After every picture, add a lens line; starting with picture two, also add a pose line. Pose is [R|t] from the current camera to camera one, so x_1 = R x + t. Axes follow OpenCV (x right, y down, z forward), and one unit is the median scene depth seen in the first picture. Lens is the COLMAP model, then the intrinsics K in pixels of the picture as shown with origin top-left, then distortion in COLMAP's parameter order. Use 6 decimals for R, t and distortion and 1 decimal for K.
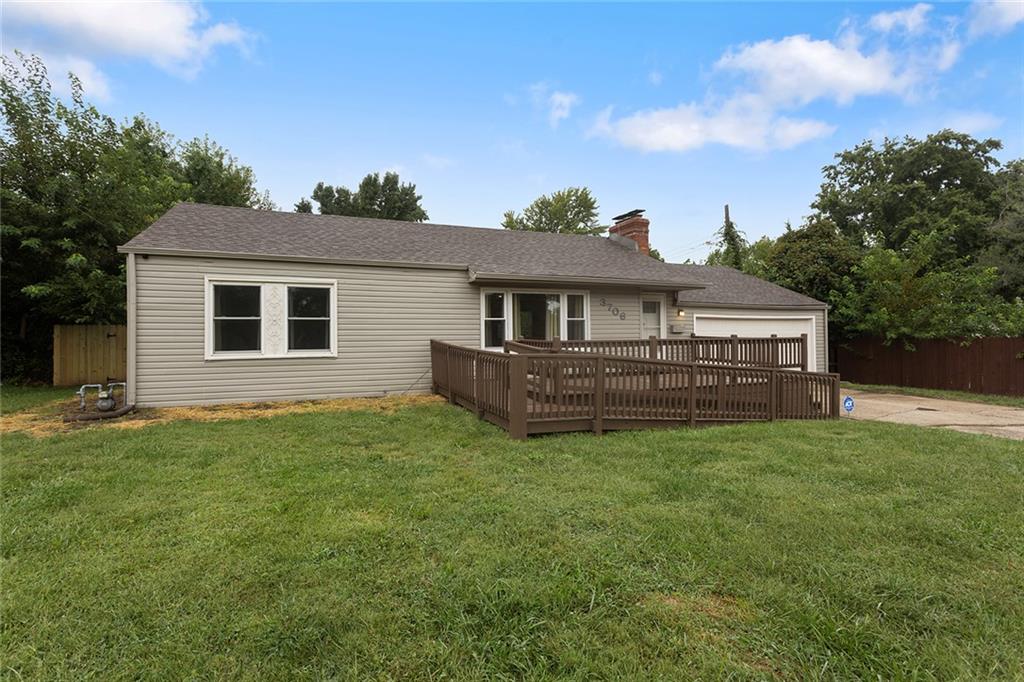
lens RADIAL K [[486.8, 0, 511.9], [0, 486.8, 326.0], [0, 0, 1]] dist [0.000273, -0.000262]
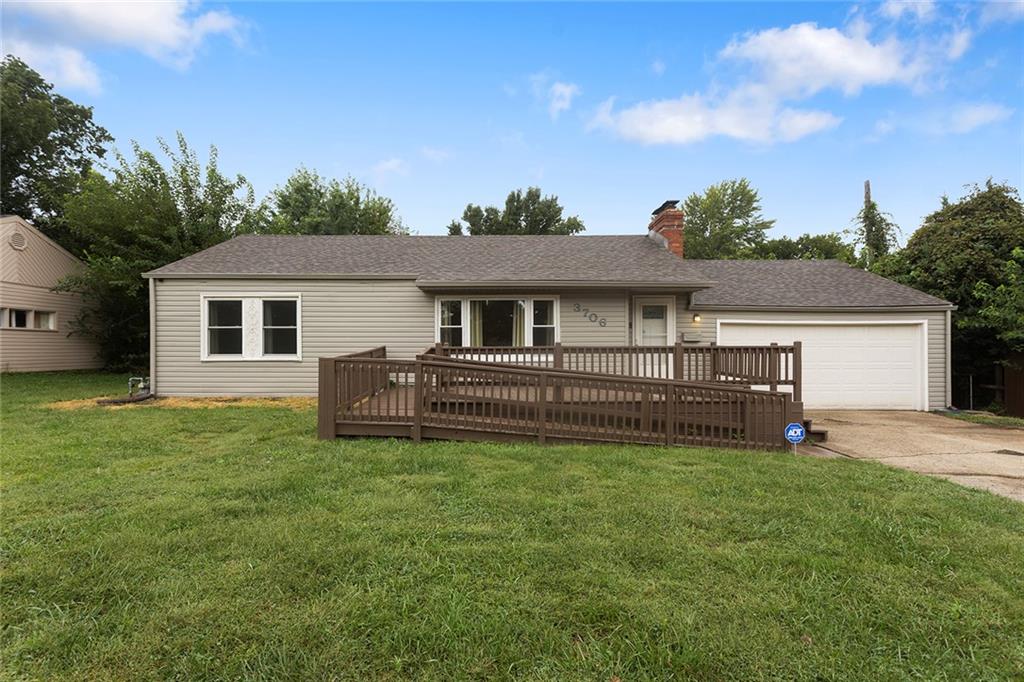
lens RADIAL K [[495.2, 0, 512.0], [0, 495.2, 341.0], [0, 0, 1]] dist [-0.001911, -0.001615]
pose [[0.926949, 0.000583, -0.375187, 0.442323], [0.000958, 0.999992, 0.003922, 0.010975], [0.375186, -0.003995, 0.926941, 0.096893]]
